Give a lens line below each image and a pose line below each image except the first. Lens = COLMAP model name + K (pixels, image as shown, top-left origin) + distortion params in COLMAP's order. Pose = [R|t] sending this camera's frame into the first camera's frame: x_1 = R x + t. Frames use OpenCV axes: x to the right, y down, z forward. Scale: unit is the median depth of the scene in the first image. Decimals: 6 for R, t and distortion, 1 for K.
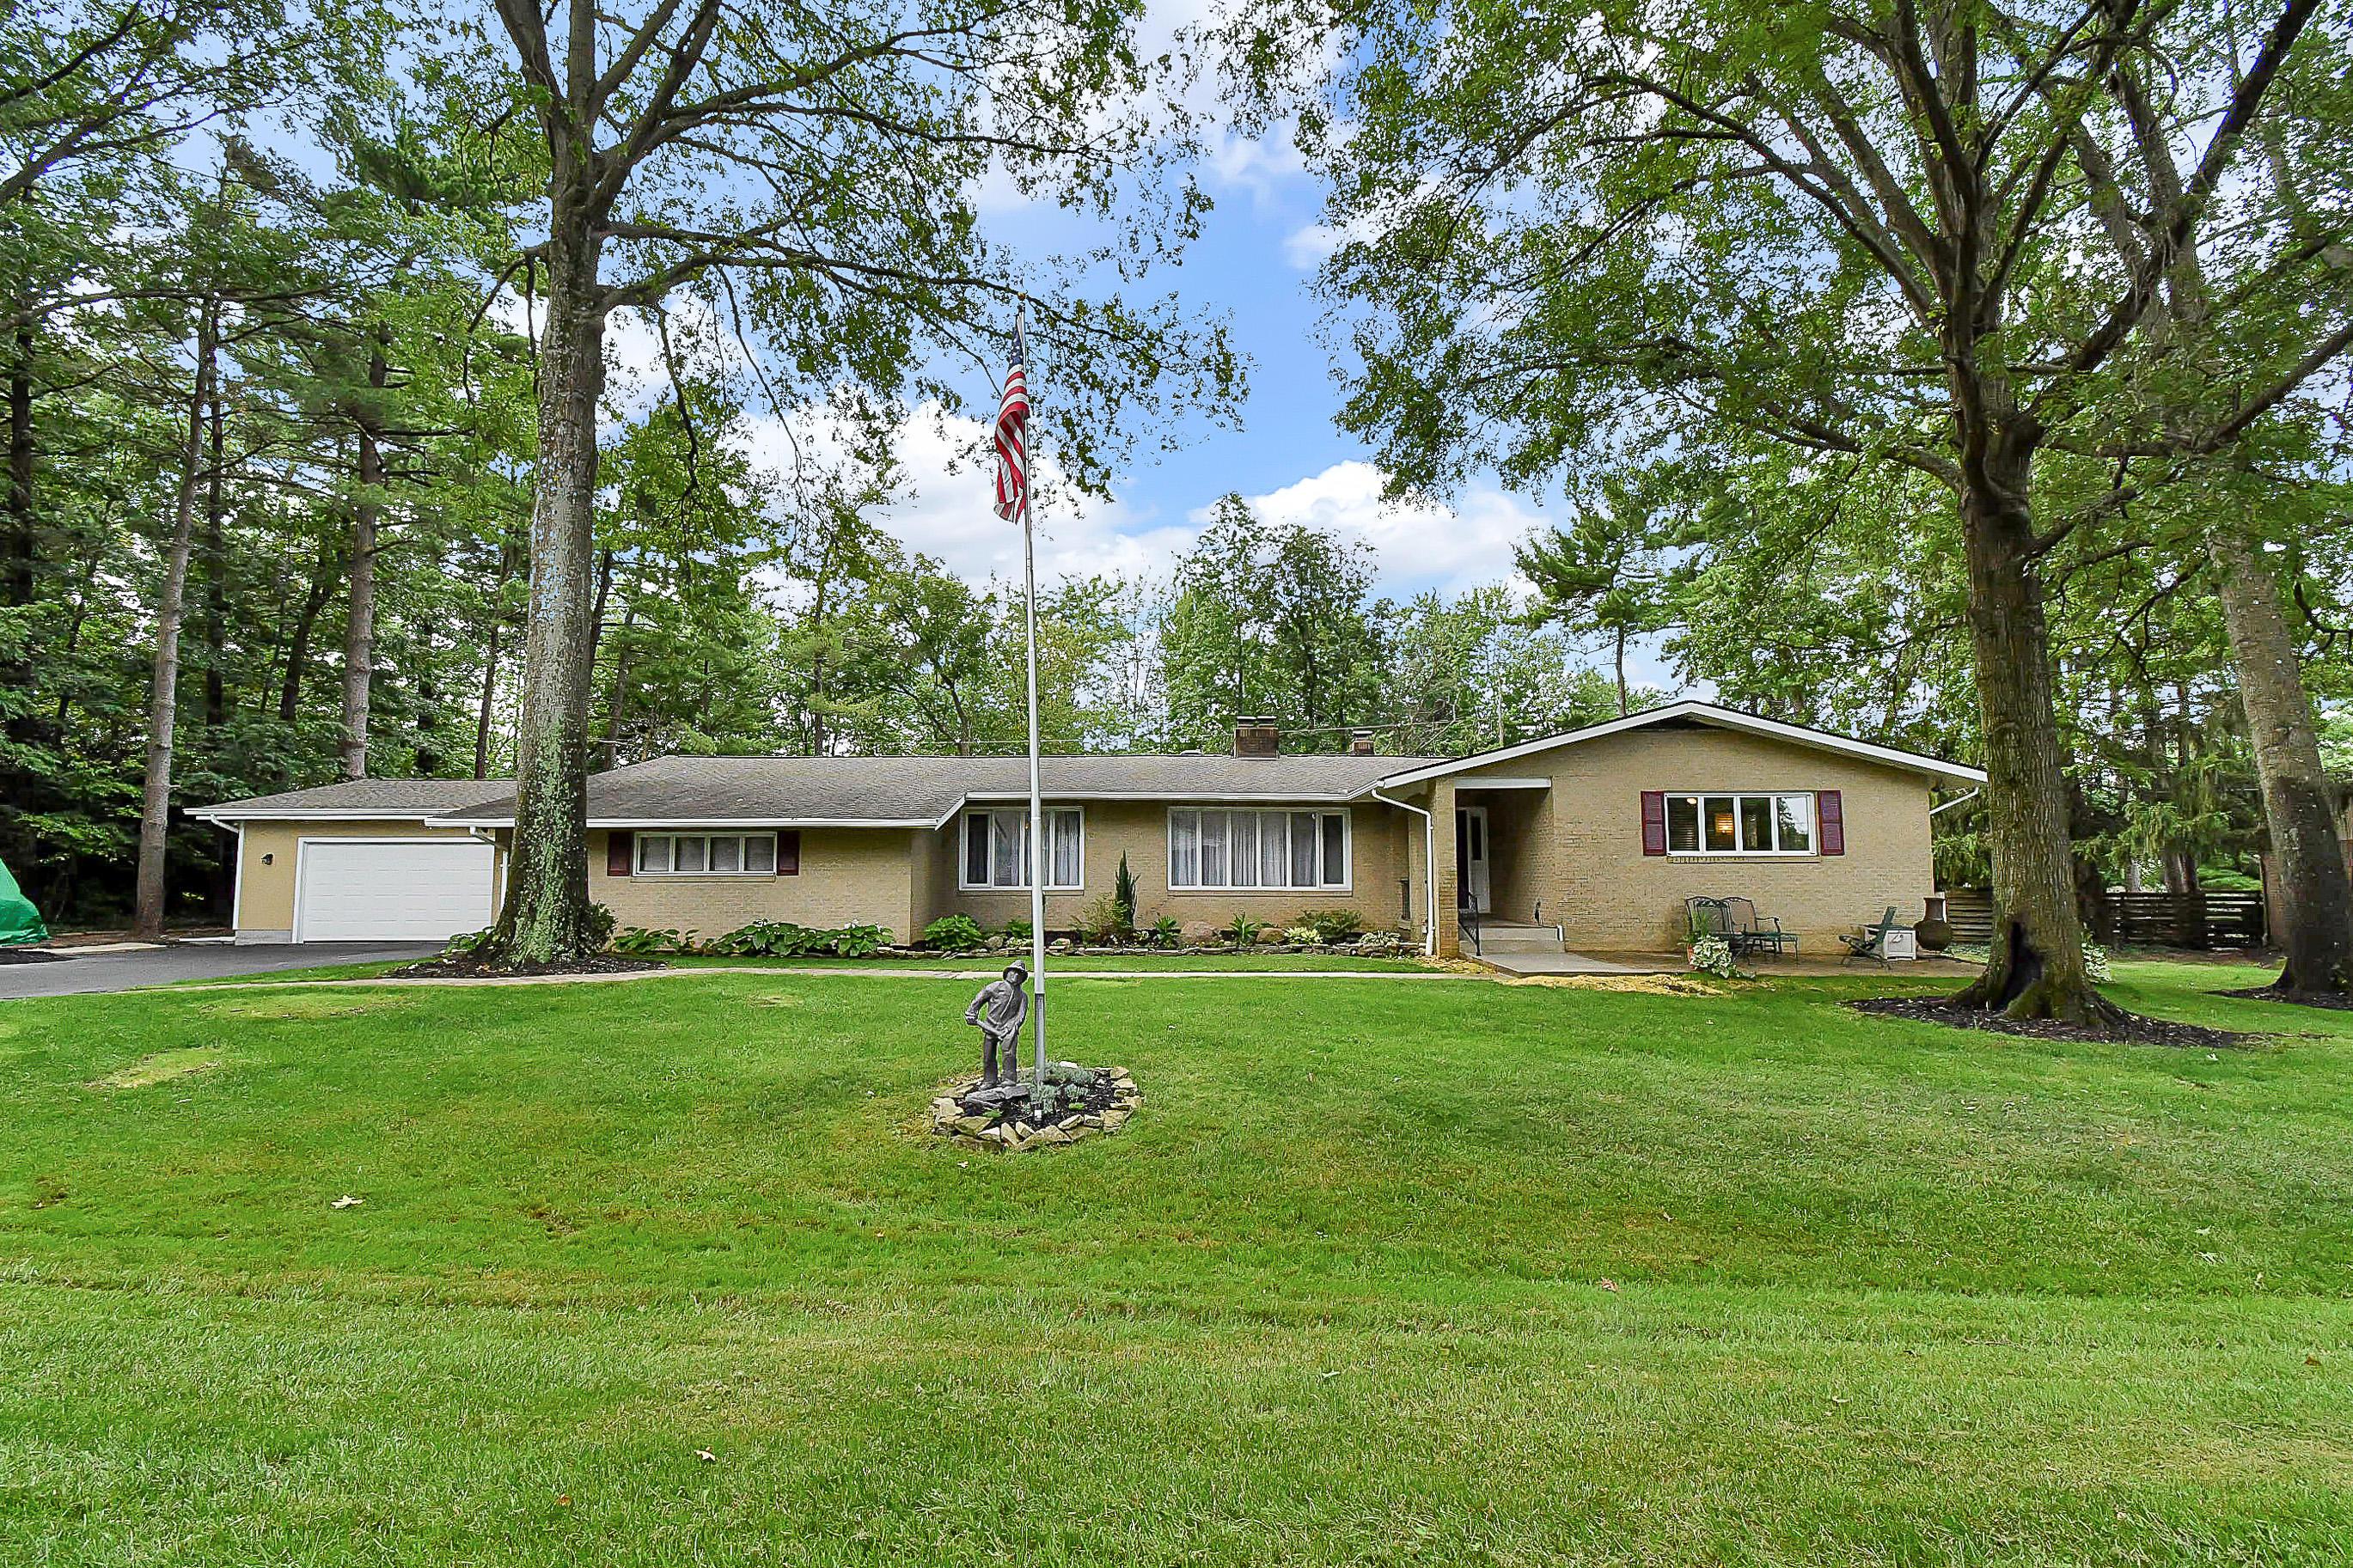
lens RADIAL K [[1059.1, 0, 1171.7], [0, 1059.1, 787.8], [0, 0, 1]] dist [-0.018622, -0.000380]
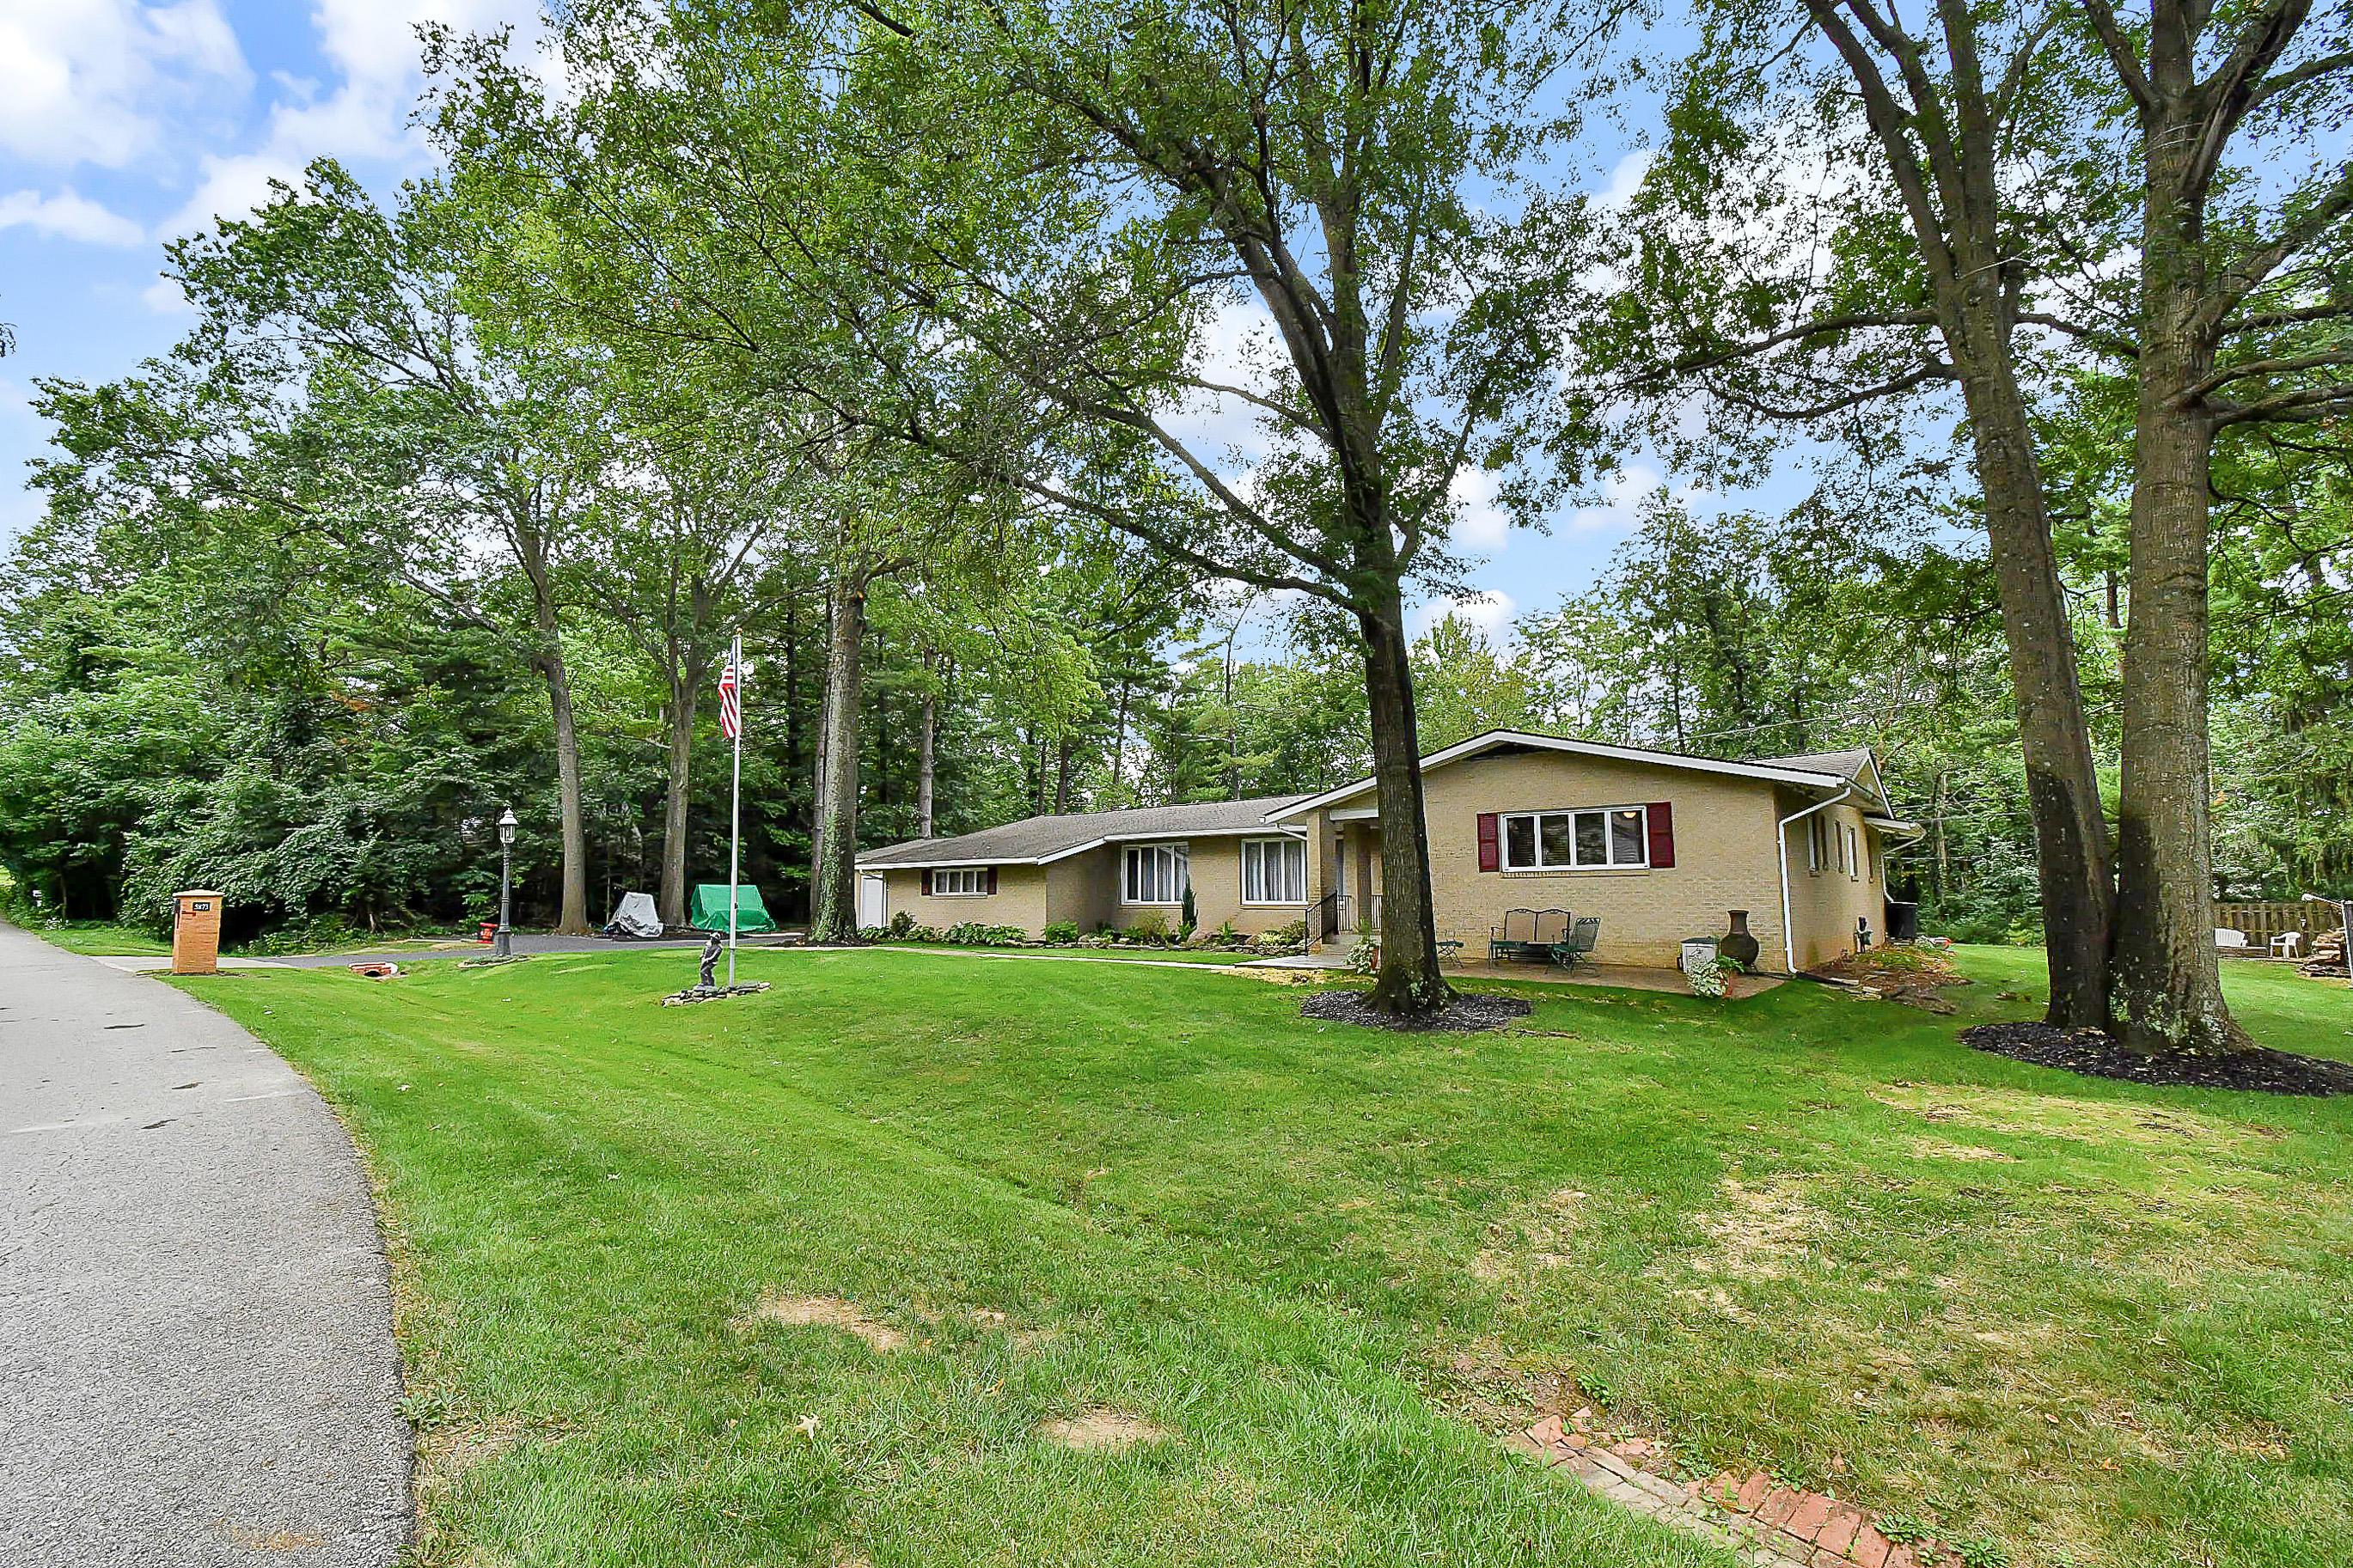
lens RADIAL K [[1059.1, 0, 1175.7], [0, 1059.1, 788.2], [0, 0, 1]] dist [-0.018622, -0.000380]
pose [[0.760245, -0.071889, -0.645647, 0.918560], [0.060703, 0.997371, -0.039574, 0.001851], [0.646795, -0.009107, 0.762610, -0.042398]]
